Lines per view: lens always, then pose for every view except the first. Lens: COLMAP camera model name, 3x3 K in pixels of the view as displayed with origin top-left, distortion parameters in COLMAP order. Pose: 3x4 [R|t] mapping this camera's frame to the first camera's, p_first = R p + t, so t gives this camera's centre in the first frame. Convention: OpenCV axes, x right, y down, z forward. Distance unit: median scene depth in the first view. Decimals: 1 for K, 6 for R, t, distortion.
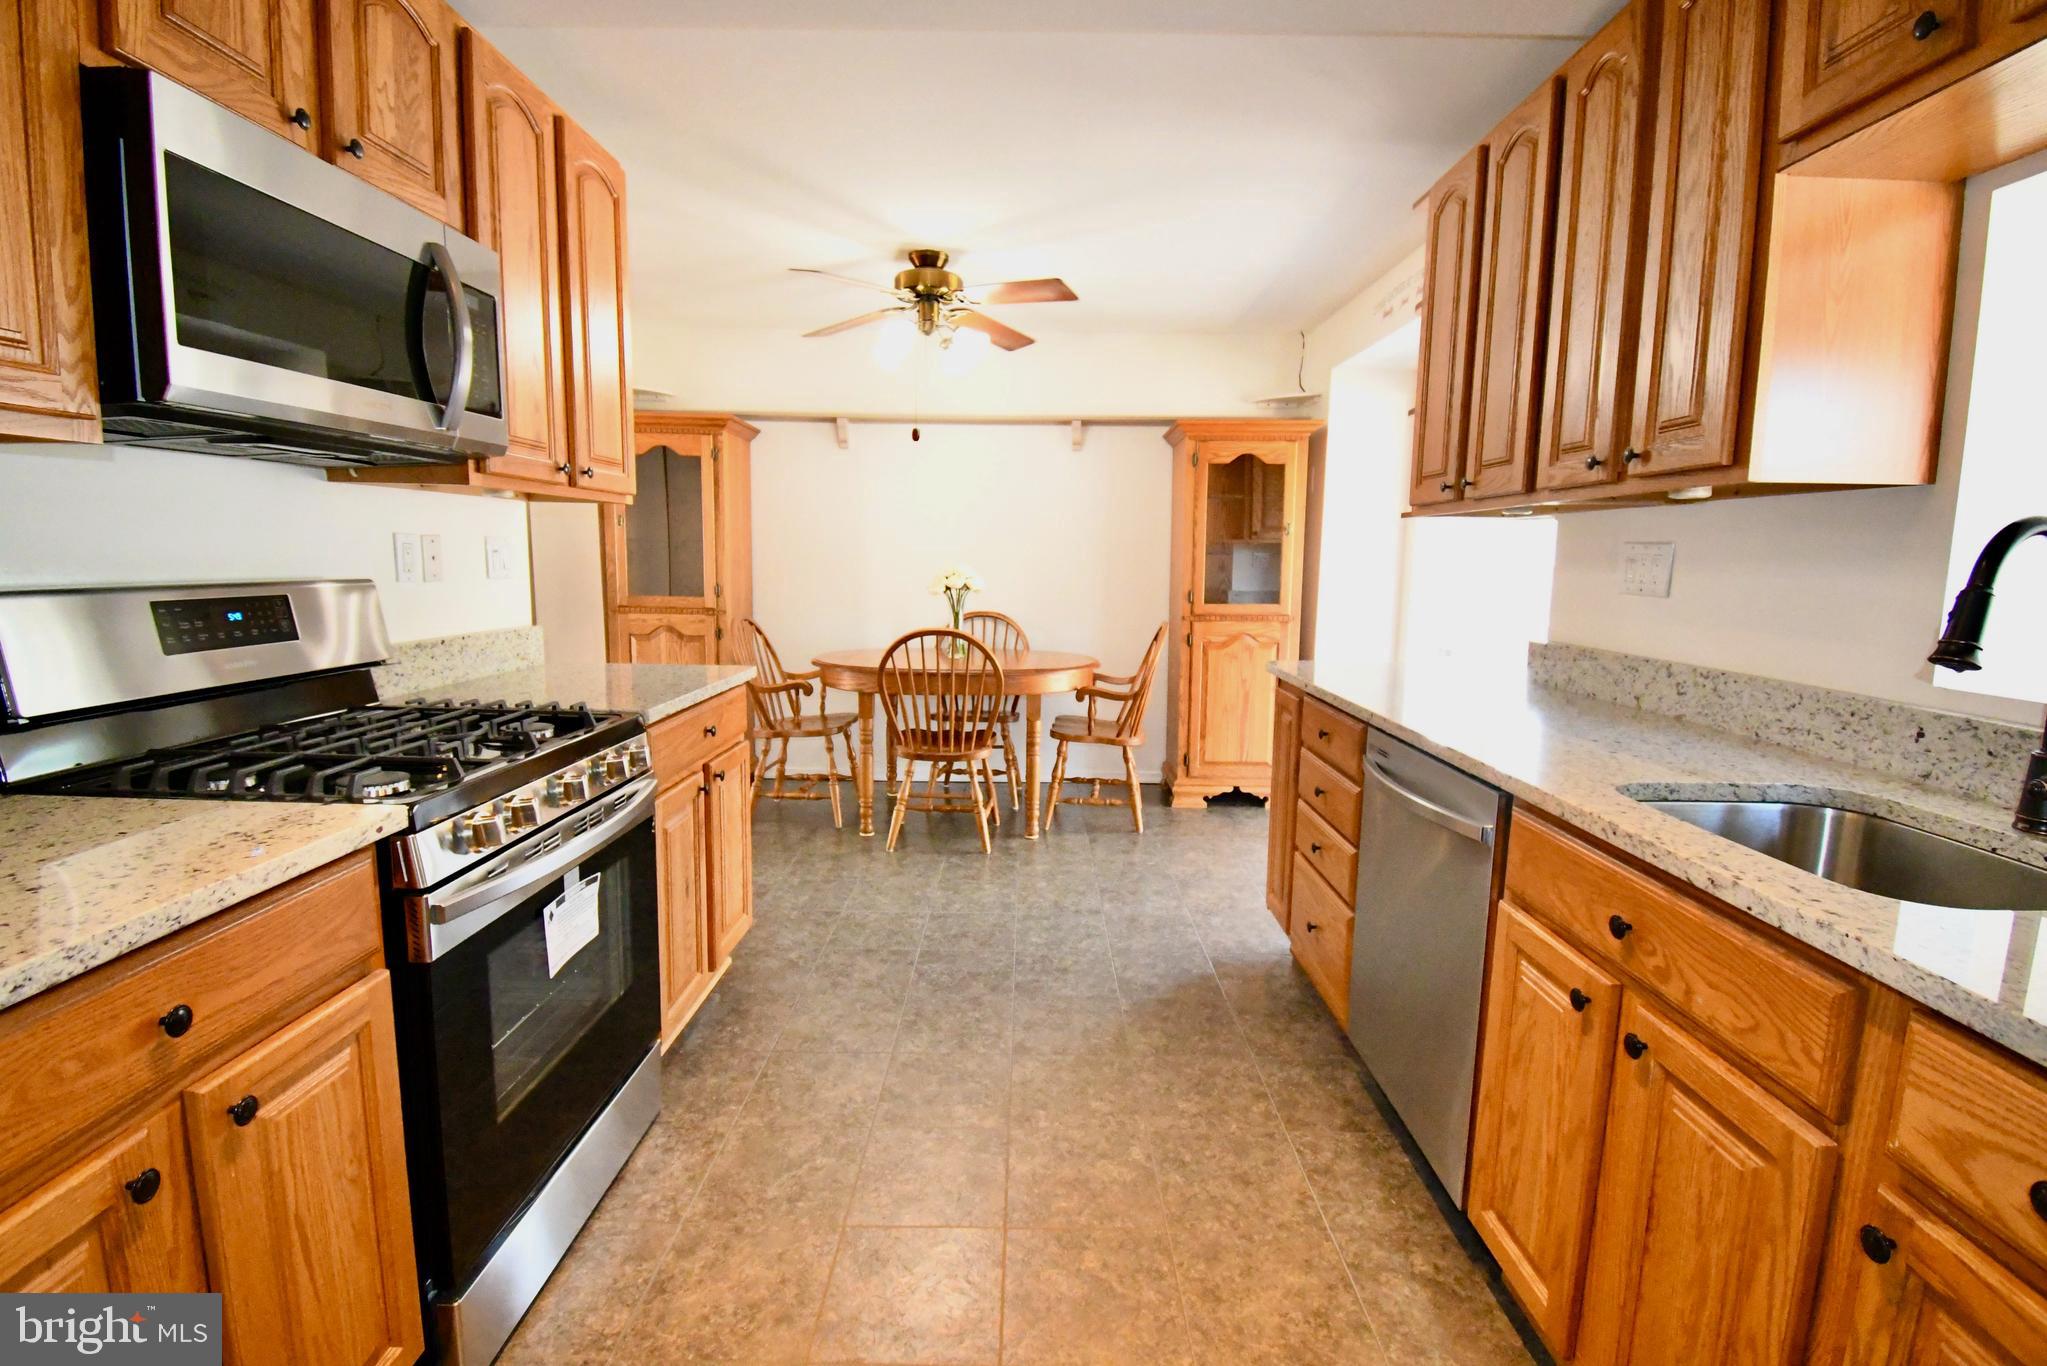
lens RADIAL K [[904.1, 0, 1018.4], [0, 904.1, 684.5], [0, 0, 1]] dist [0.020364, -0.026200]
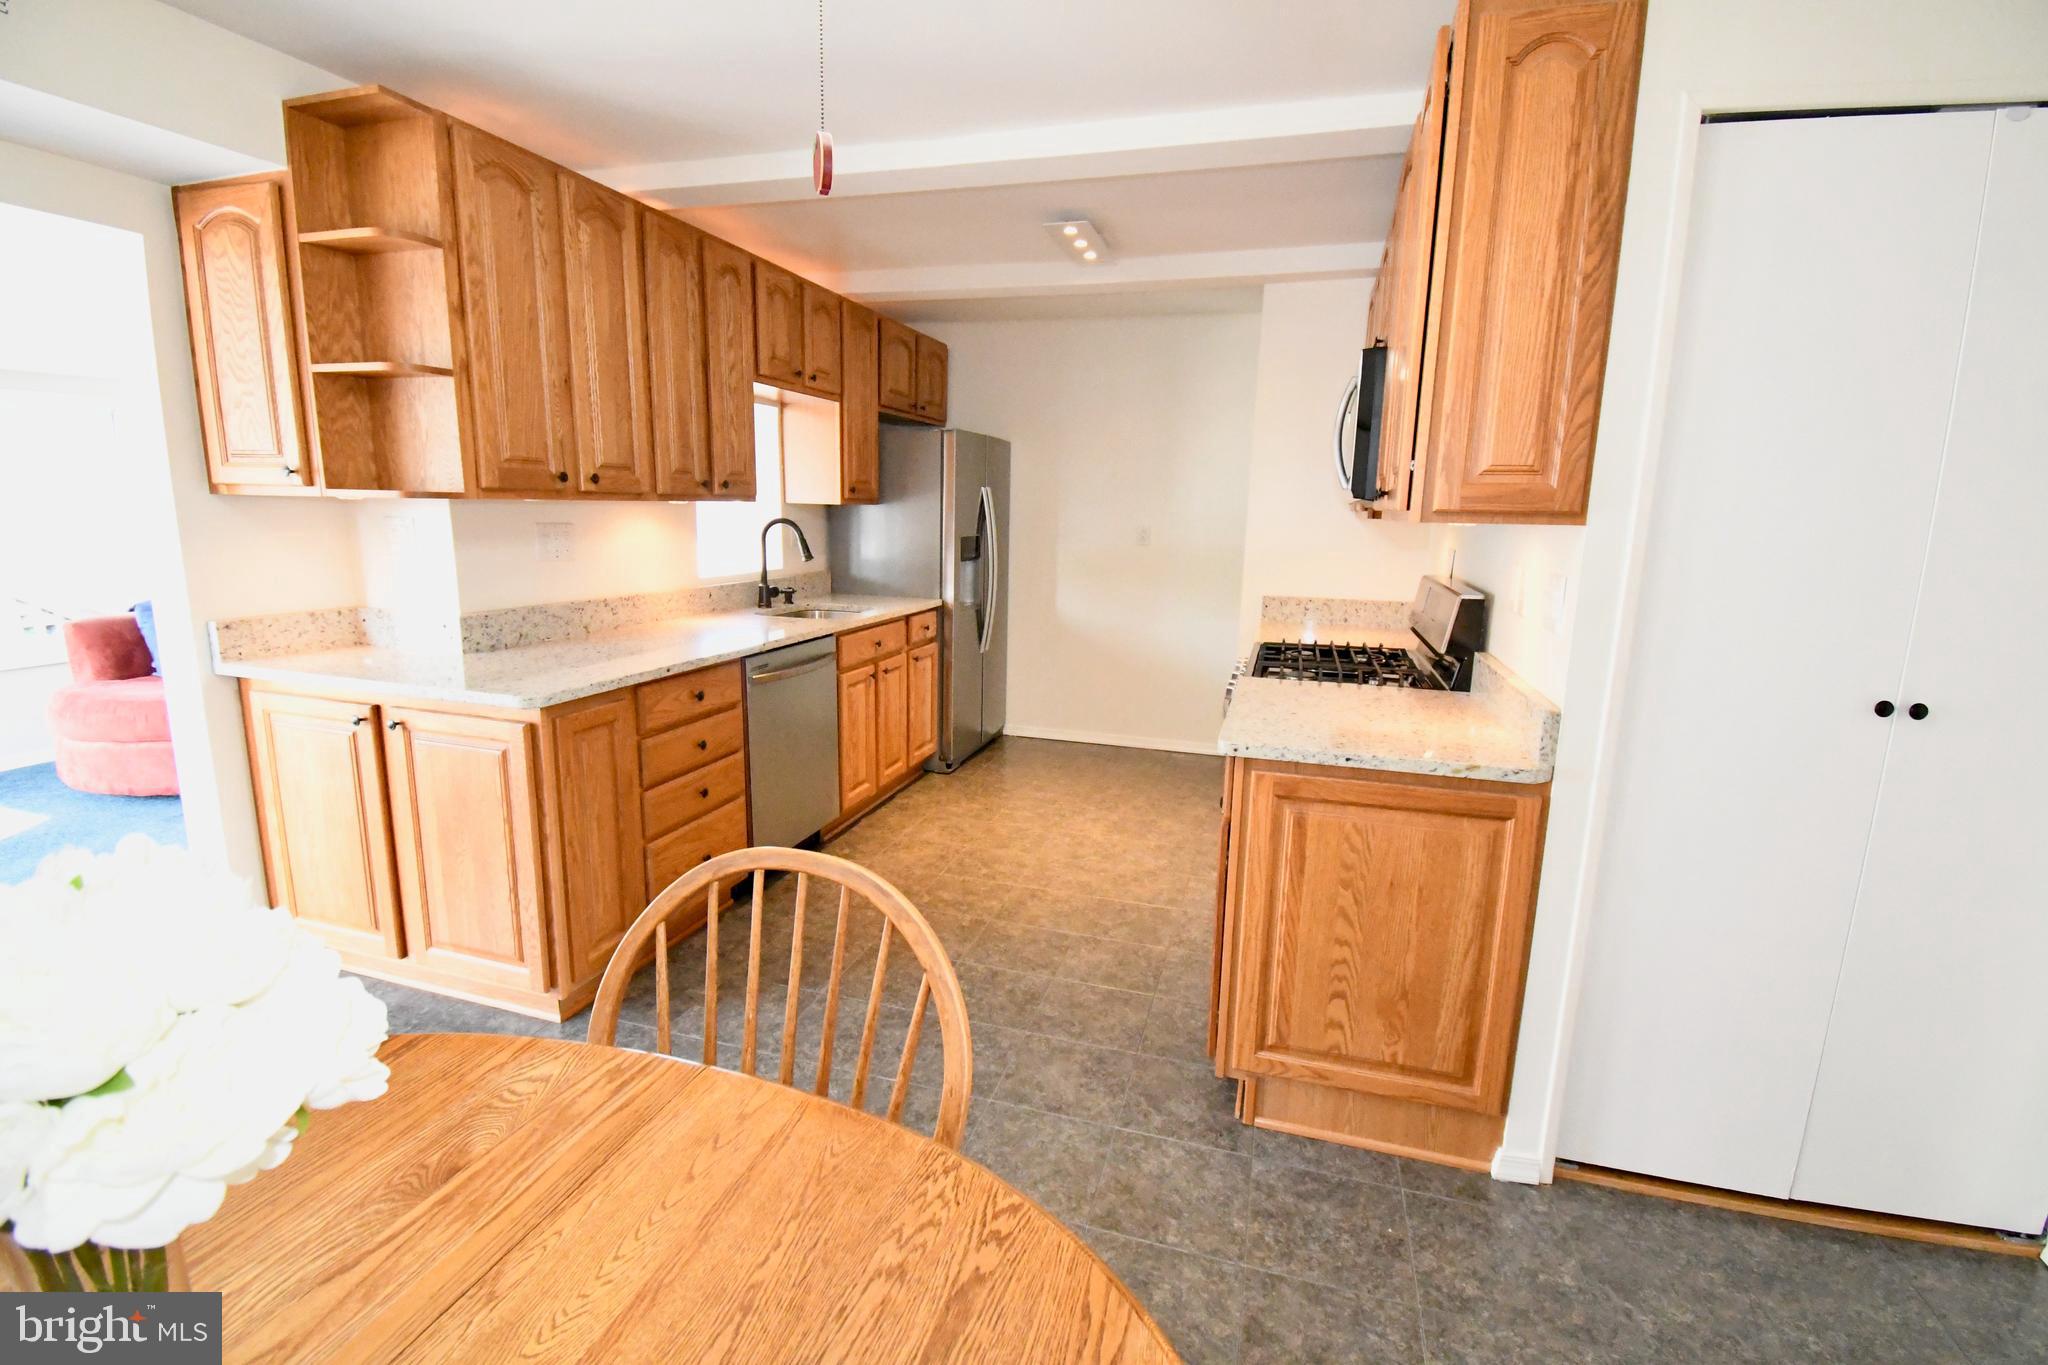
lens RADIAL K [[904.6, 0, 1018.9], [0, 904.6, 684.0], [0, 0, 1]] dist [0.020364, -0.026200]
pose [[-0.958944, -0.089575, 0.269076, -0.449843], [0.003580, 0.944908, 0.327317, -0.409327], [-0.283571, 0.314842, -0.905794, 2.314426]]
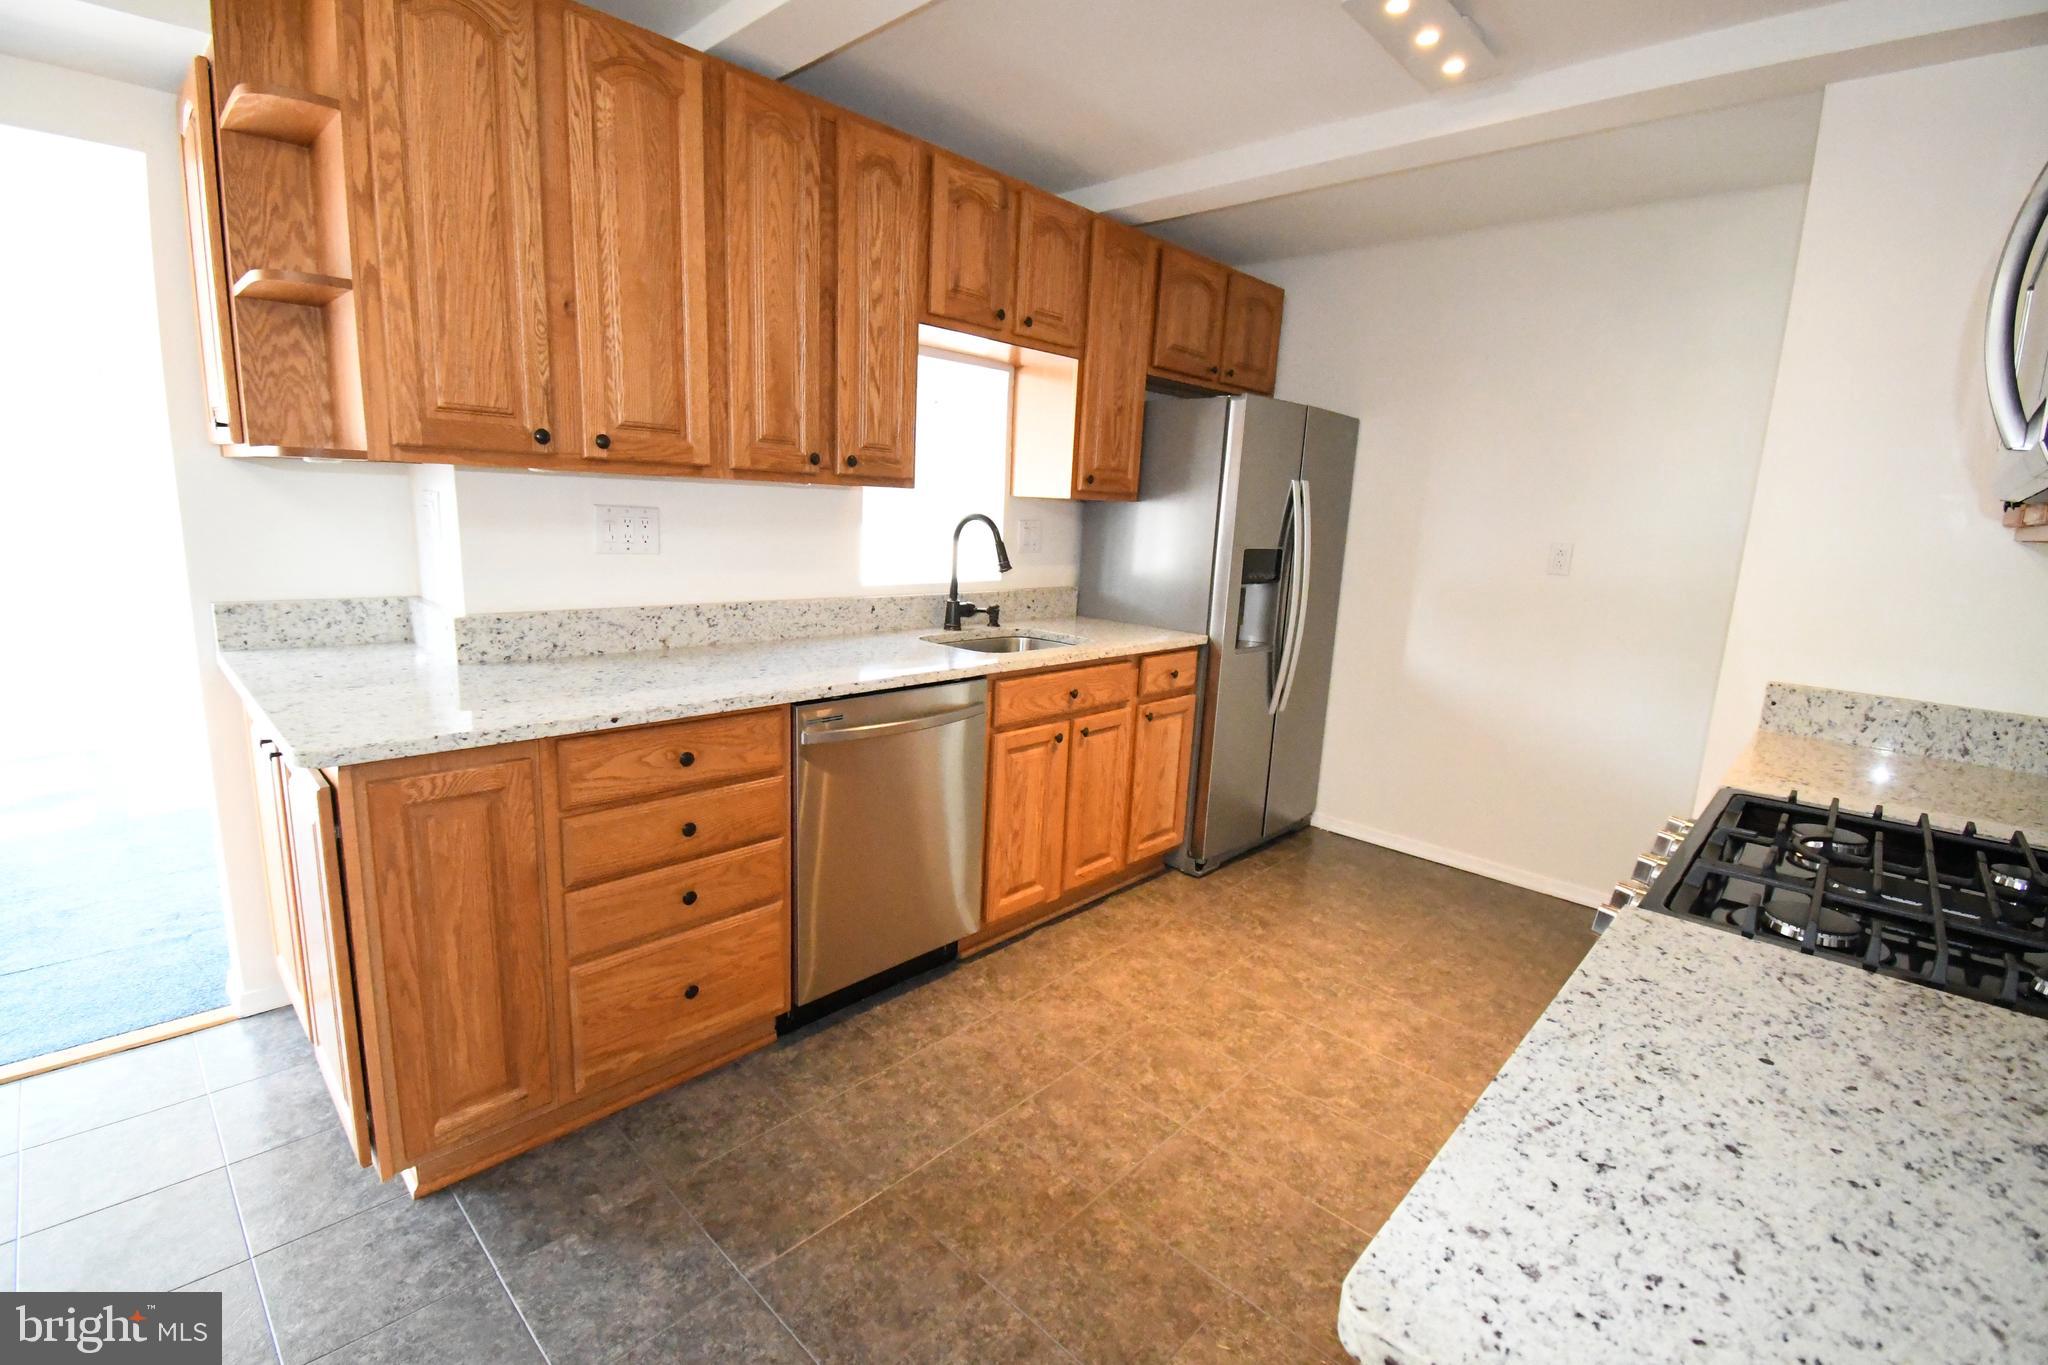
lens RADIAL K [[904.6, 0, 1018.9], [0, 904.6, 684.0], [0, 0, 1]] dist [0.020364, -0.026200]
pose [[-0.728498, -0.179284, 0.661171, -0.473423], [0.040582, 0.952157, 0.302902, -0.285390], [-0.683844, 0.247495, -0.686369, 1.590663]]
